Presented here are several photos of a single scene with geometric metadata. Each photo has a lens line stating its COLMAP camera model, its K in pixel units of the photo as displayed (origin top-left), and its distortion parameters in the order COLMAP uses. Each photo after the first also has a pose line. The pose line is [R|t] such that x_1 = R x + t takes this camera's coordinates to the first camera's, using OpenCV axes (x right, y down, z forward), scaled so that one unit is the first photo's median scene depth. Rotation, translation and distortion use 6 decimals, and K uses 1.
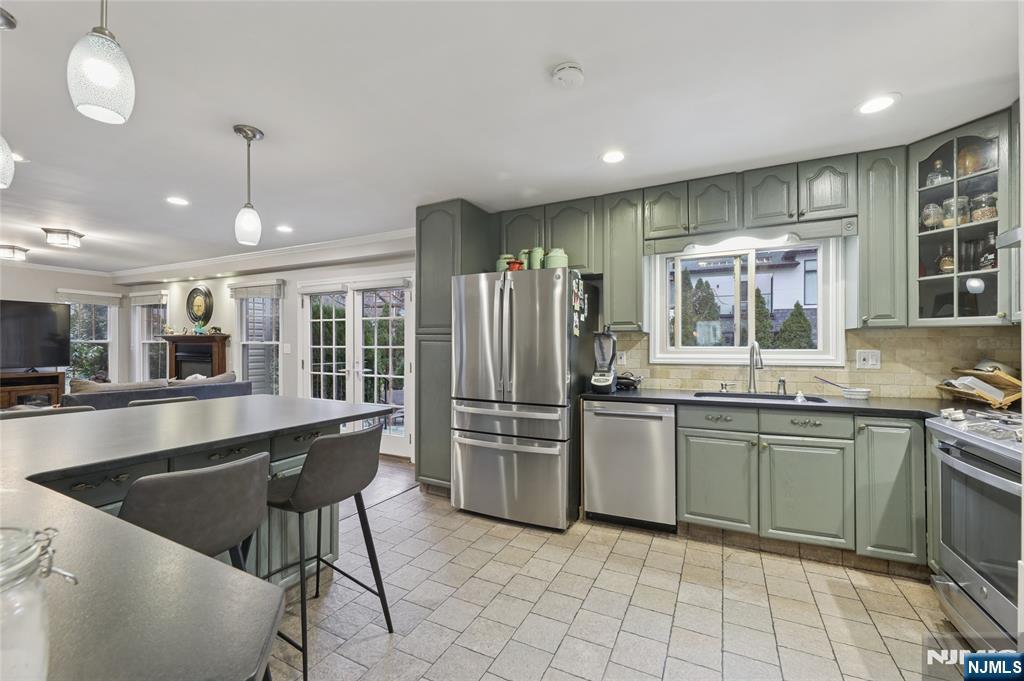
lens RADIAL K [[422.2, 0, 513.6], [0, 422.2, 343.3], [0, 0, 1]] dist [-0.003953, -0.000682]
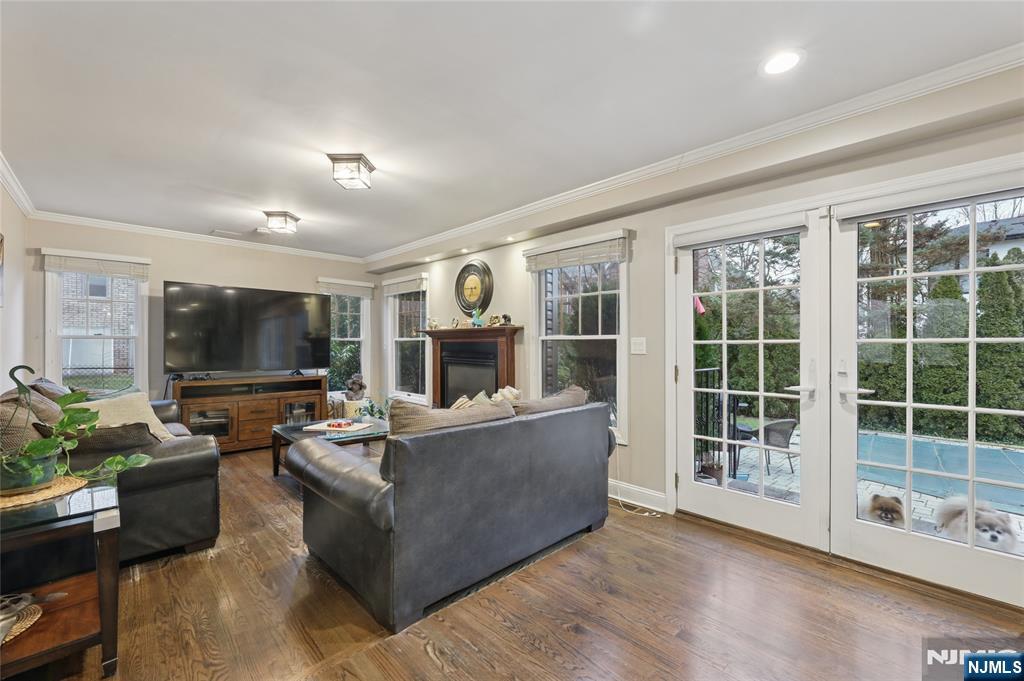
lens RADIAL K [[422.2, 0, 508.0], [0, 422.2, 345.4], [0, 0, 1]] dist [-0.003953, -0.000682]
pose [[0.938650, -0.003685, -0.344851, -0.450314], [0.005015, 0.999983, 0.002964, 0.008049], [0.344834, -0.004512, 0.938653, 0.343354]]
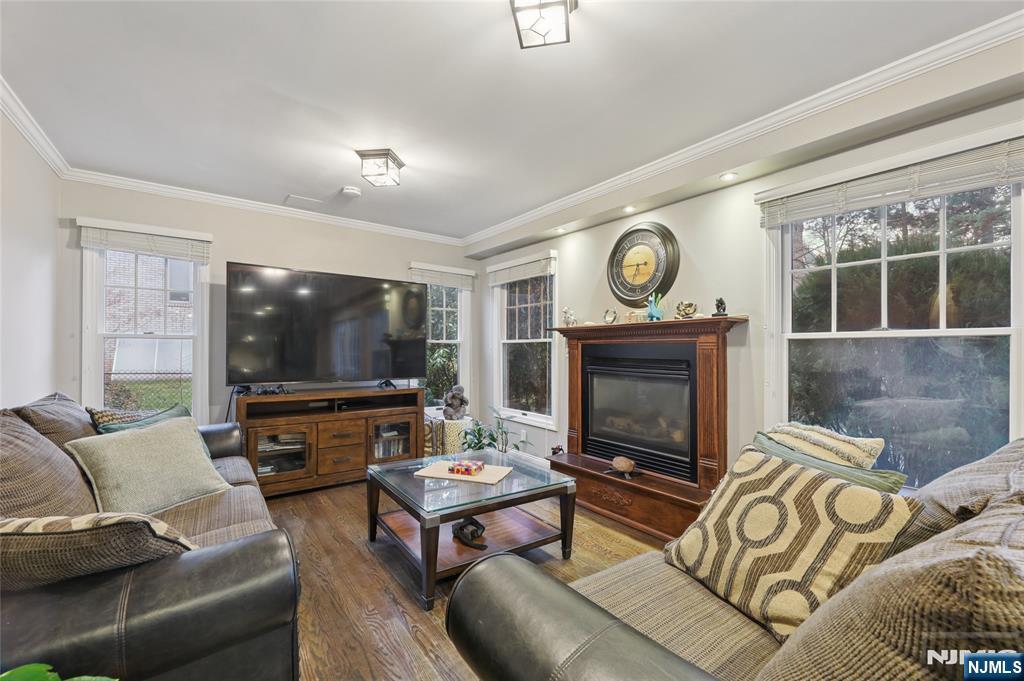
lens RADIAL K [[422.2, 0, 503.7], [0, 422.2, 348.8], [0, 0, 1]] dist [-0.003953, -0.000682]
pose [[0.883464, -0.004553, -0.468477, -0.675092], [0.003165, 0.999988, -0.003750, 0.011884], [0.468488, 0.001830, 0.883468, 0.499145]]
